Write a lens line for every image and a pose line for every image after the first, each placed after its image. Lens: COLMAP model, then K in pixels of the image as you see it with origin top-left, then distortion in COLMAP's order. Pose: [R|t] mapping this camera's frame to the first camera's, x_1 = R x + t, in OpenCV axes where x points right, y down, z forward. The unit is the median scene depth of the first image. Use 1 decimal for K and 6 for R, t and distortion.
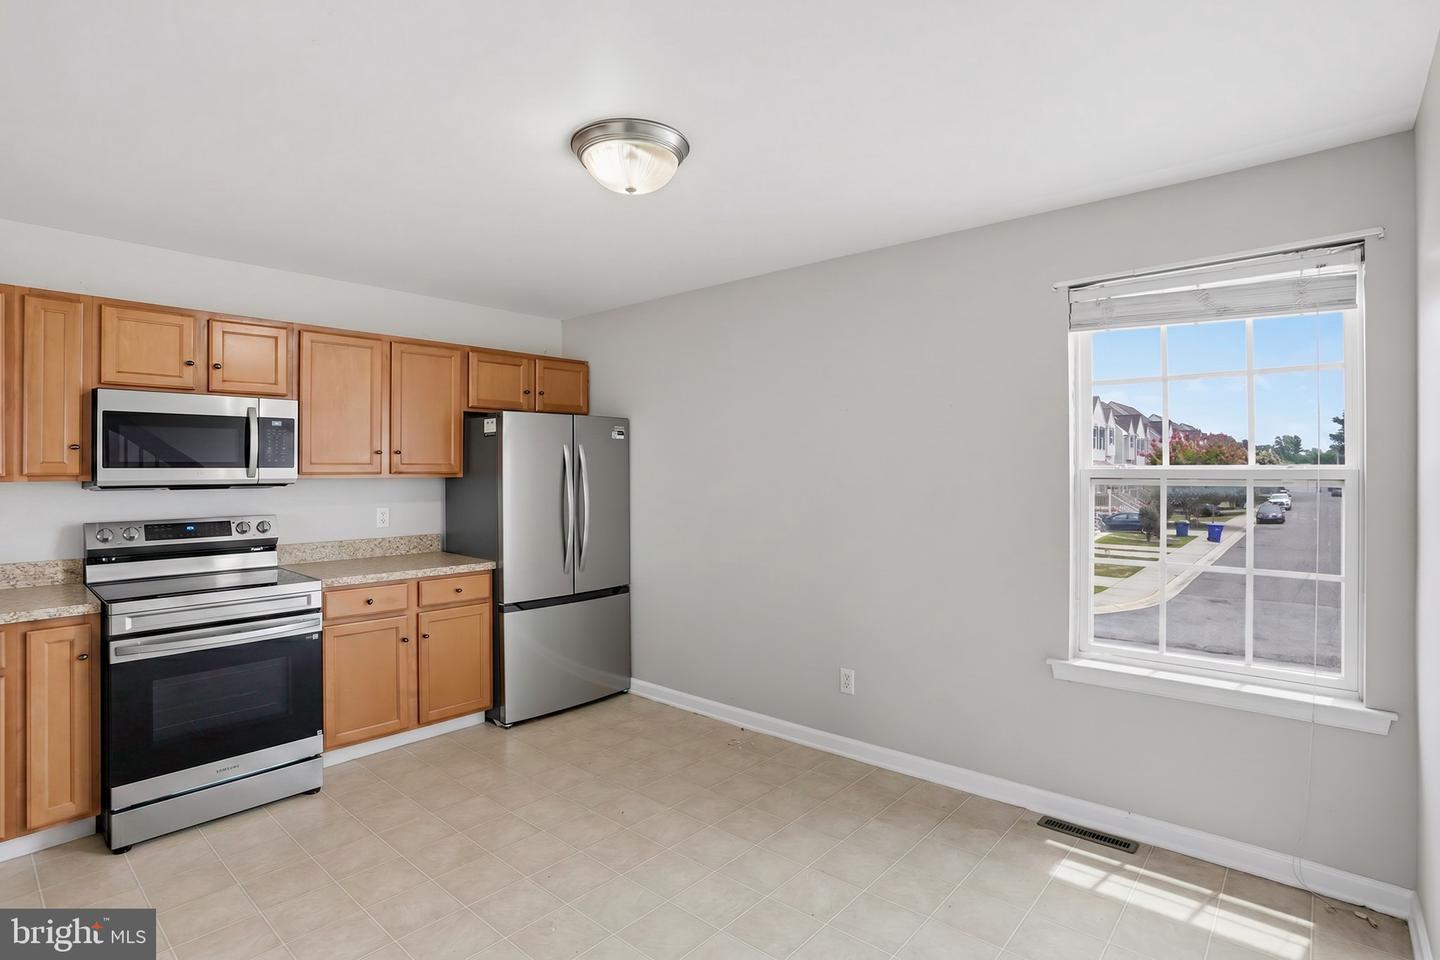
lens RADIAL K [[718.7, 0, 712.7], [0, 718.7, 474.8], [0, 0, 1]] dist [-0.065985, 0.030907]
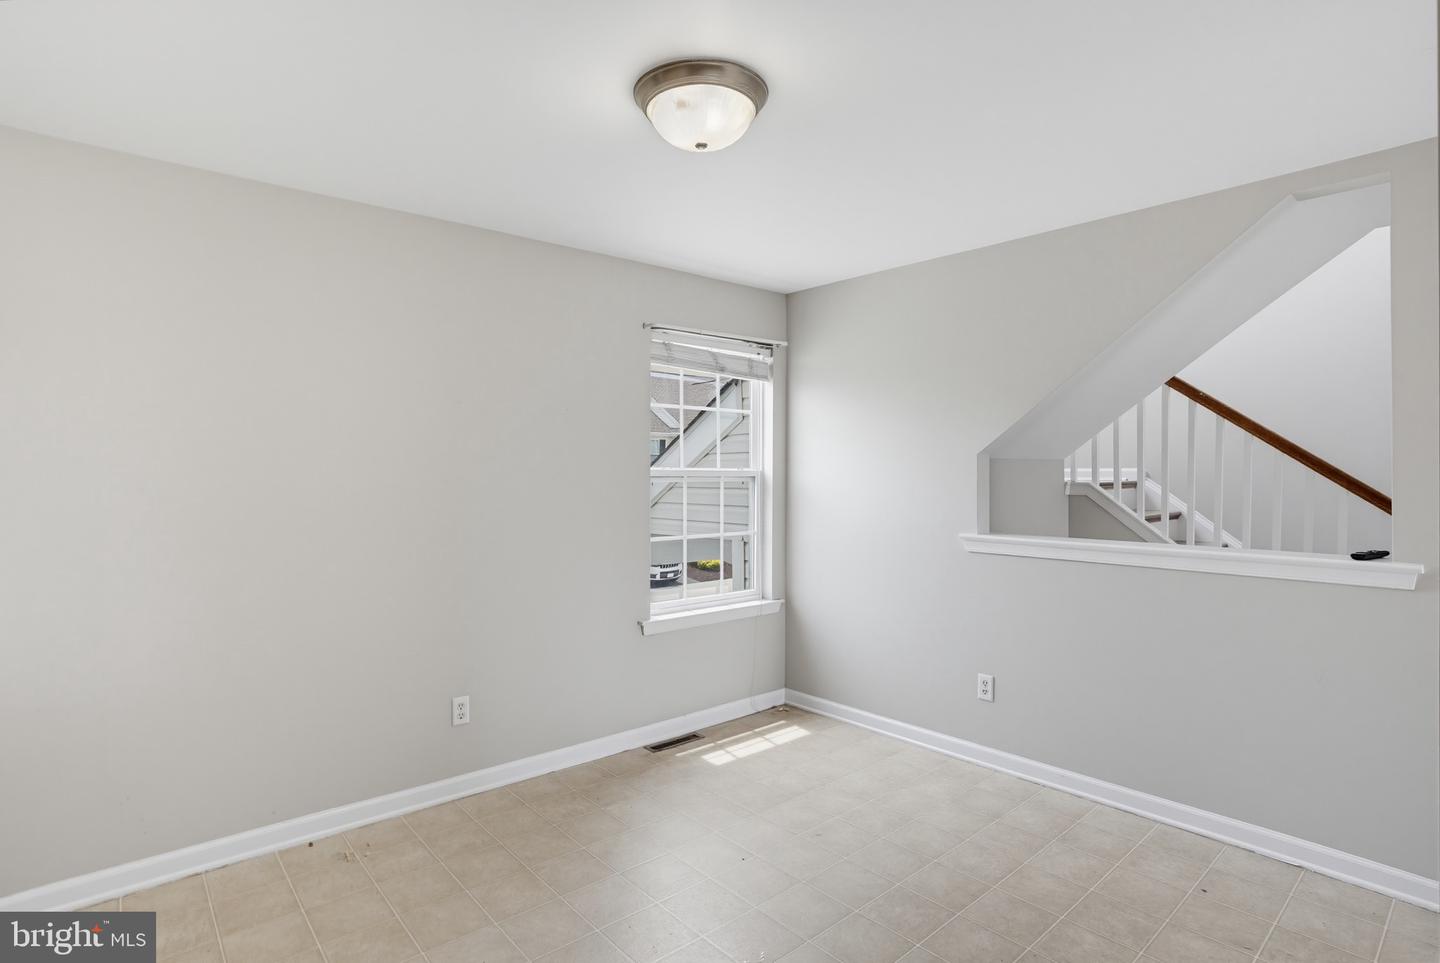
lens RADIAL K [[779.9, 0, 720.0], [0, 779.9, 481.5], [0, 0, 1]] dist [-0.074878, 0.039926]
pose [[0.103878, -0.012196, 0.994515, -1.016512], [0.001933, 0.999925, 0.012061, -0.003693], [-0.994588, 0.000670, 0.103894, 0.835954]]
